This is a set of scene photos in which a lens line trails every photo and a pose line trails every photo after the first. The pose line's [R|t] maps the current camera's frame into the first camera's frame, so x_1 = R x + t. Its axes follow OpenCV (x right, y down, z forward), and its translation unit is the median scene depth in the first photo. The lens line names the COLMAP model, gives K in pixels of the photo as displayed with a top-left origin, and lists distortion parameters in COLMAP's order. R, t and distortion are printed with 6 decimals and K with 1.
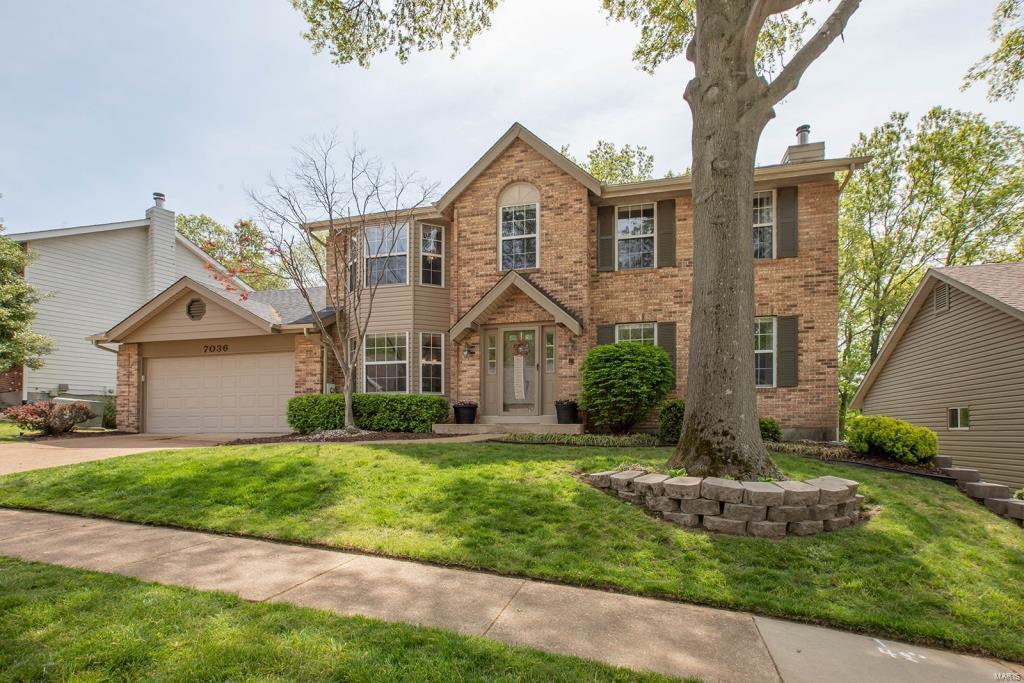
lens RADIAL K [[474.8, 0, 481.4], [0, 474.8, 416.3], [0, 0, 1]] dist [-0.000742, 0.005438]
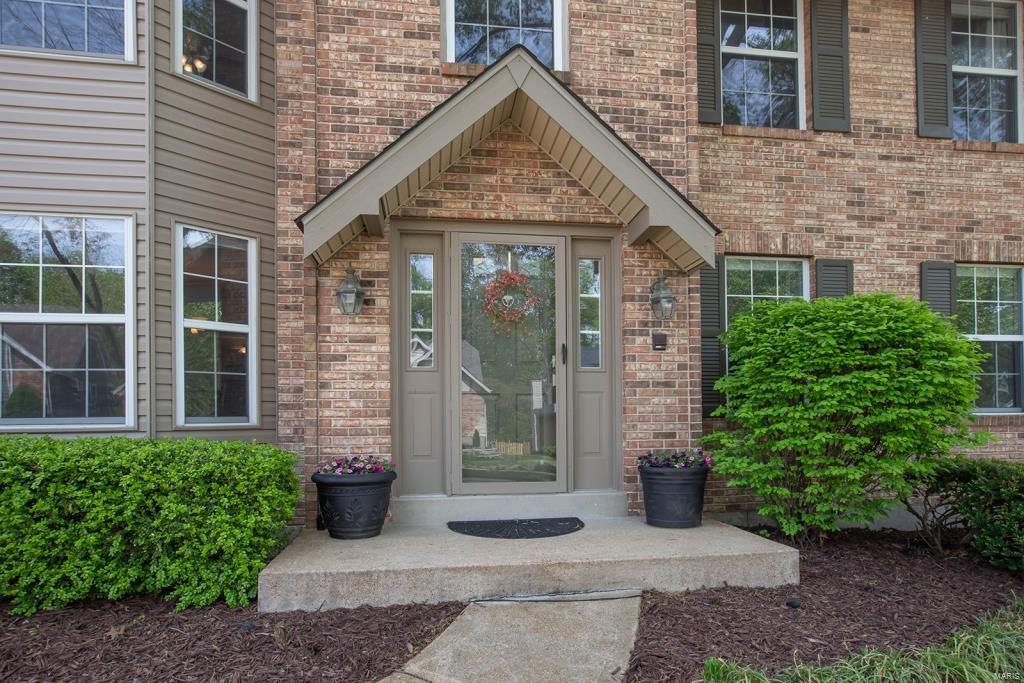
lens RADIAL K [[628.5, 0, 510.5], [0, 628.5, 406.5], [0, 0, 1]] dist [-0.003044, 0.001263]
pose [[0.914240, 0.000697, 0.405172, -0.104733], [0.001030, 0.999991, -0.004044, -0.062194], [-0.405171, 0.004114, 0.914232, 0.586794]]
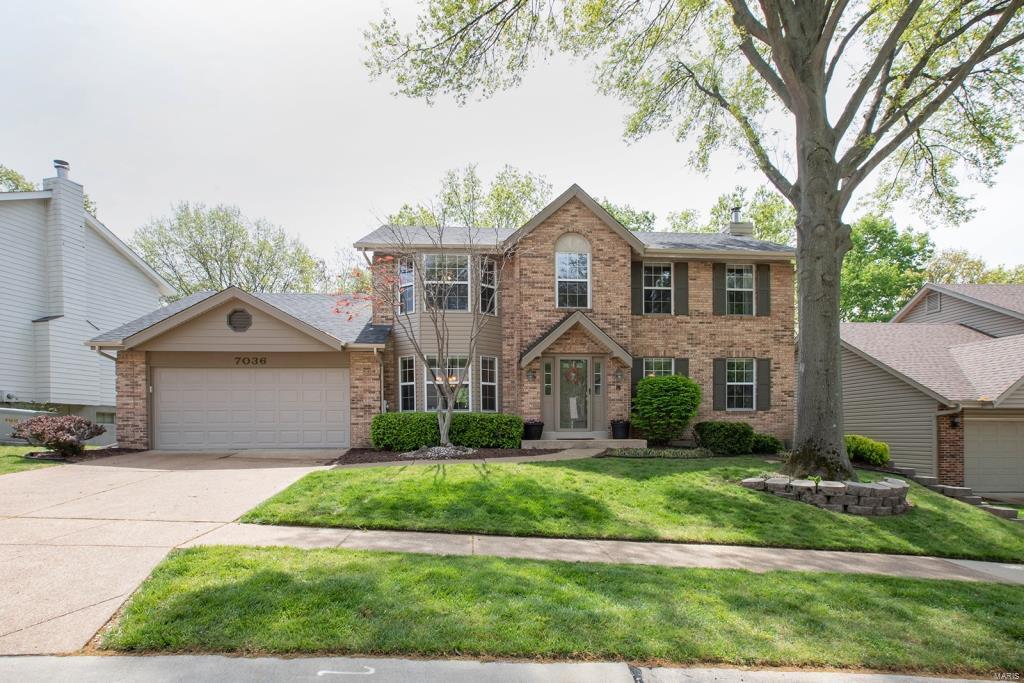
lens RADIAL K [[470.7, 0, 497.8], [0, 470.7, 424.3], [0, 0, 1]] dist [0.000009, -0.000177]
pose [[0.955109, -0.002230, 0.296245, -0.453137], [-0.001427, 0.999925, 0.012128, -0.033299], [-0.296250, -0.012006, 0.955035, -0.068709]]
